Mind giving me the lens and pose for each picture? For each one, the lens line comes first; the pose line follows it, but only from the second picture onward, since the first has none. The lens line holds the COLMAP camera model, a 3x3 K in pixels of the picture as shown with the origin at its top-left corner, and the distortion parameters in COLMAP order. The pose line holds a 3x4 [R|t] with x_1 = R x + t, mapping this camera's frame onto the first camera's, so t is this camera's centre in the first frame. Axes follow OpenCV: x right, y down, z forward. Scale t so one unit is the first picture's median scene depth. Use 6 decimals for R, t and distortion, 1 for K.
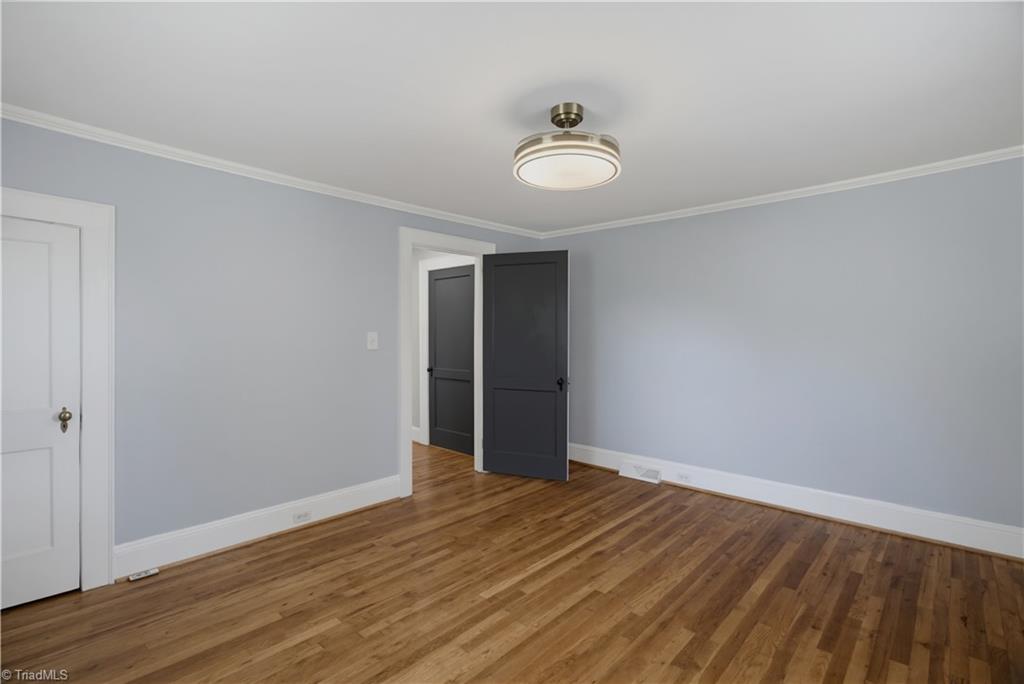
lens RADIAL K [[476.6, 0, 513.8], [0, 476.6, 338.5], [0, 0, 1]] dist [0.004587, 0.000861]
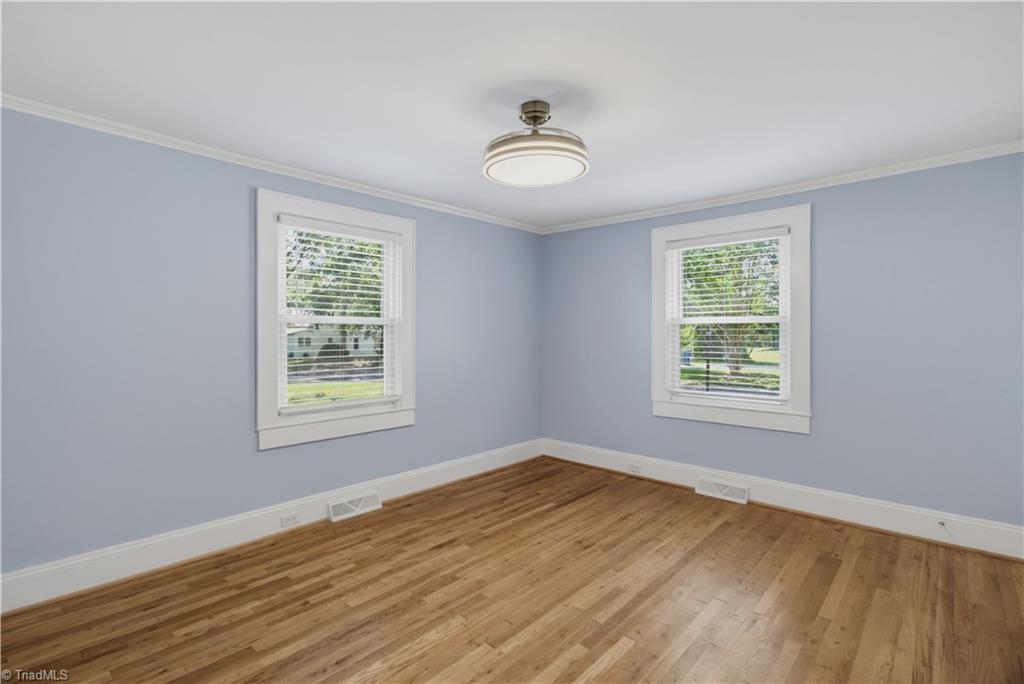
lens RADIAL K [[476.6, 0, 511.1], [0, 476.6, 334.6], [0, 0, 1]] dist [0.004587, 0.000861]
pose [[-0.999998, -0.002073, 0.000784, 0.165892], [-0.002065, 0.999939, 0.010832, -0.015186], [-0.000806, 0.010830, -0.999941, 2.062271]]
